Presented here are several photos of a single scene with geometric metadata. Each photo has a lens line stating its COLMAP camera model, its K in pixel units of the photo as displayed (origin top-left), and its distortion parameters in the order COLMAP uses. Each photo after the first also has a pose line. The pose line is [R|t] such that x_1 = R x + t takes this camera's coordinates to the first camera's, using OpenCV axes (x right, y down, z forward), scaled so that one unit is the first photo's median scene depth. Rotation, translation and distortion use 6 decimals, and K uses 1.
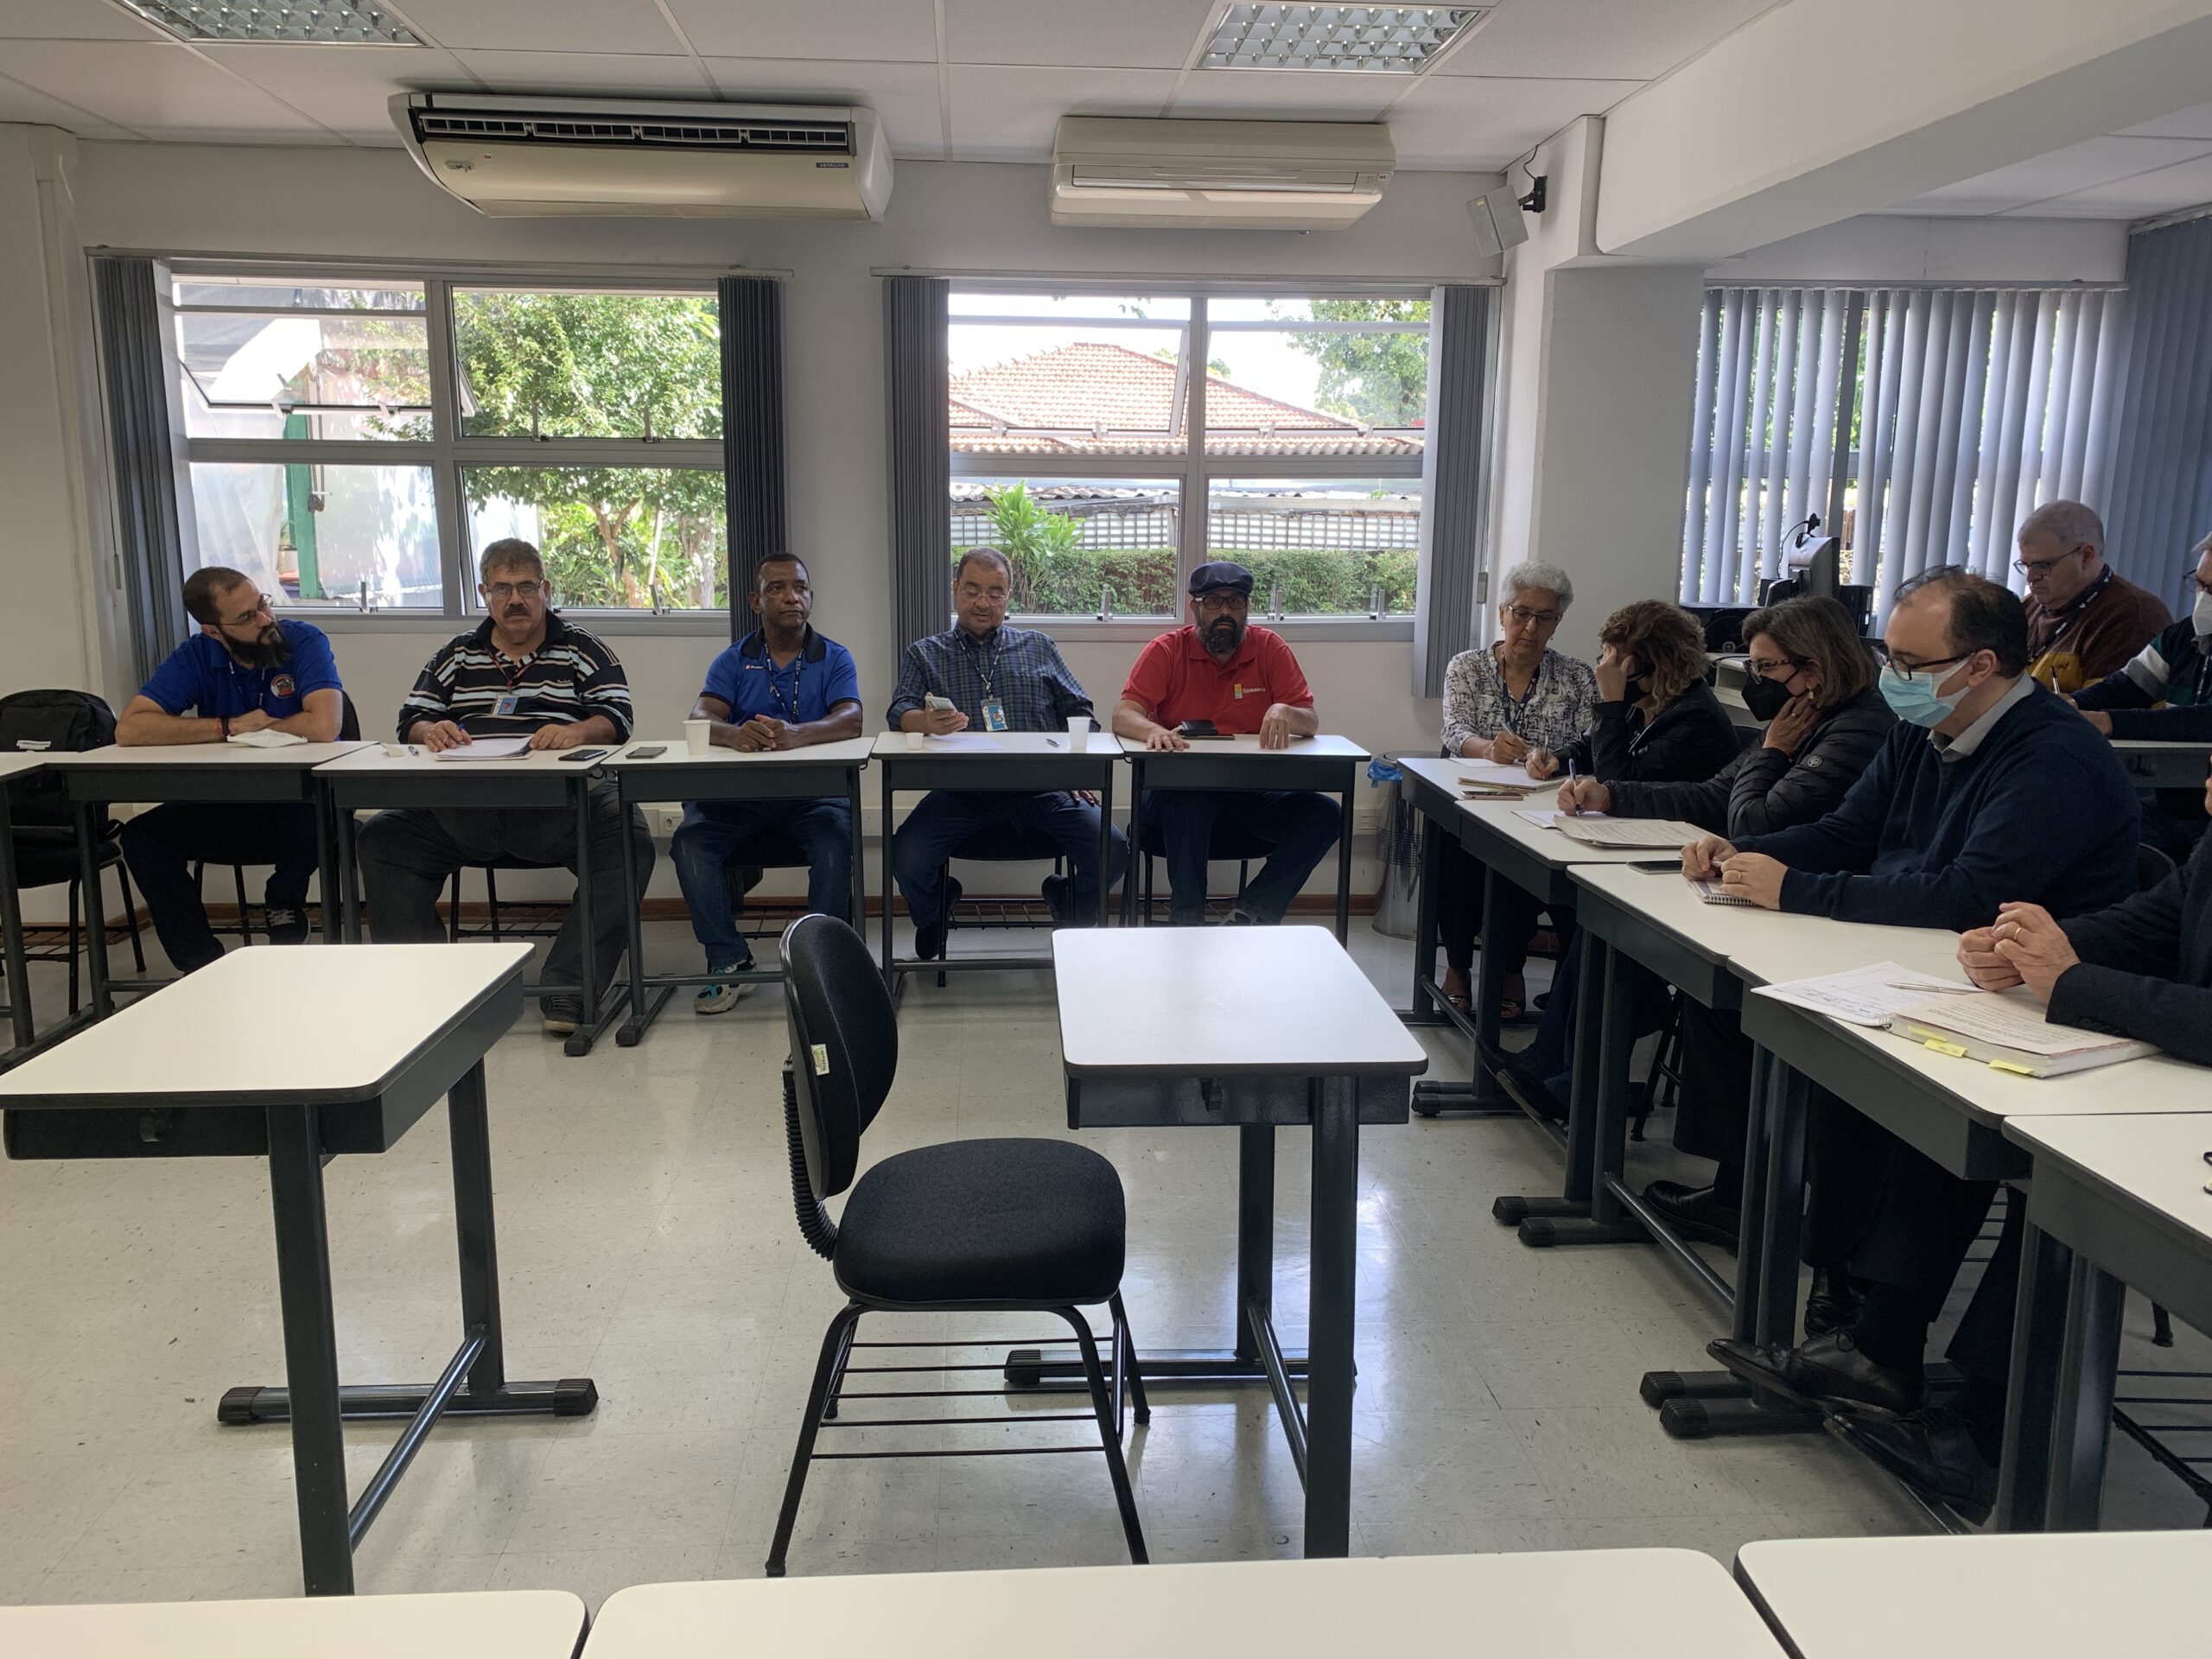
lens RADIAL K [[1696.4, 0, 1106.0], [0, 1696.4, 829.5], [0, 0, 1]] dist [0.060103, -0.000369]
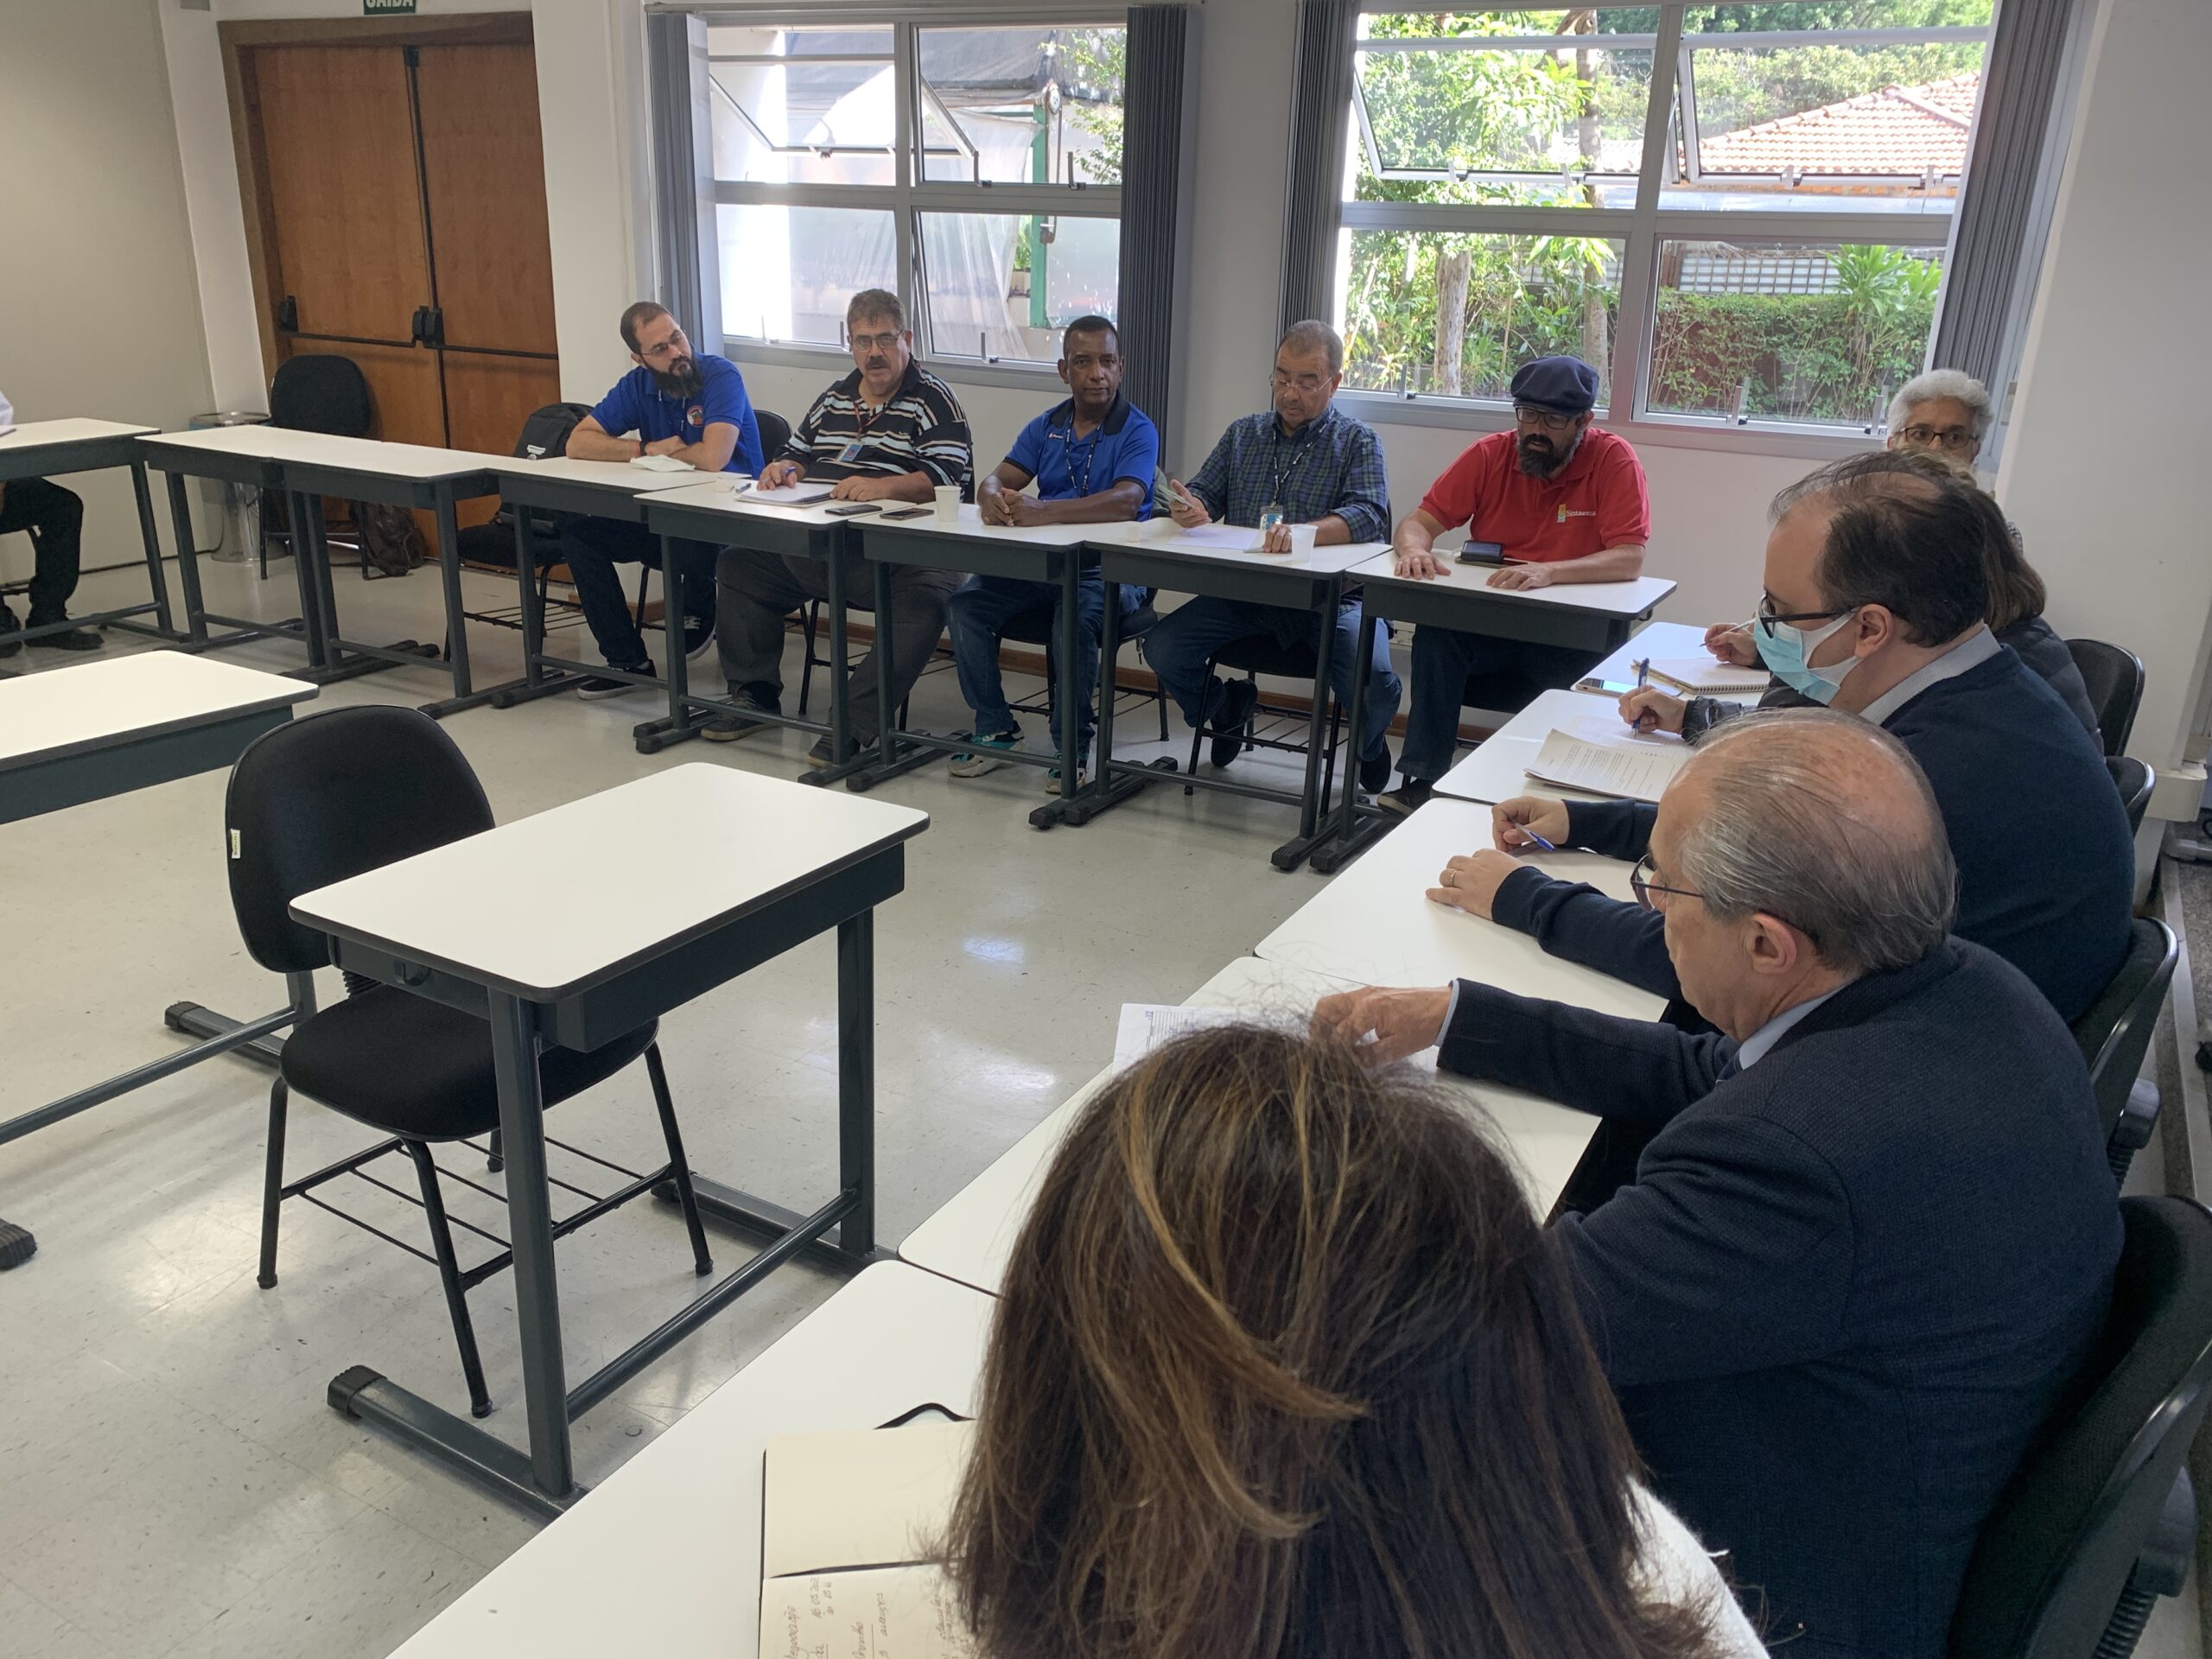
lens RADIAL K [[1691.0, 0, 1105.4], [0, 1691.0, 771.7], [0, 0, 1]] dist [0.077638, 0.000768]
pose [[0.842235, 0.187710, -0.505376, 0.338409], [-0.126932, 0.980118, 0.152503, -0.058459], [0.523955, -0.064294, 0.849316, 0.183154]]
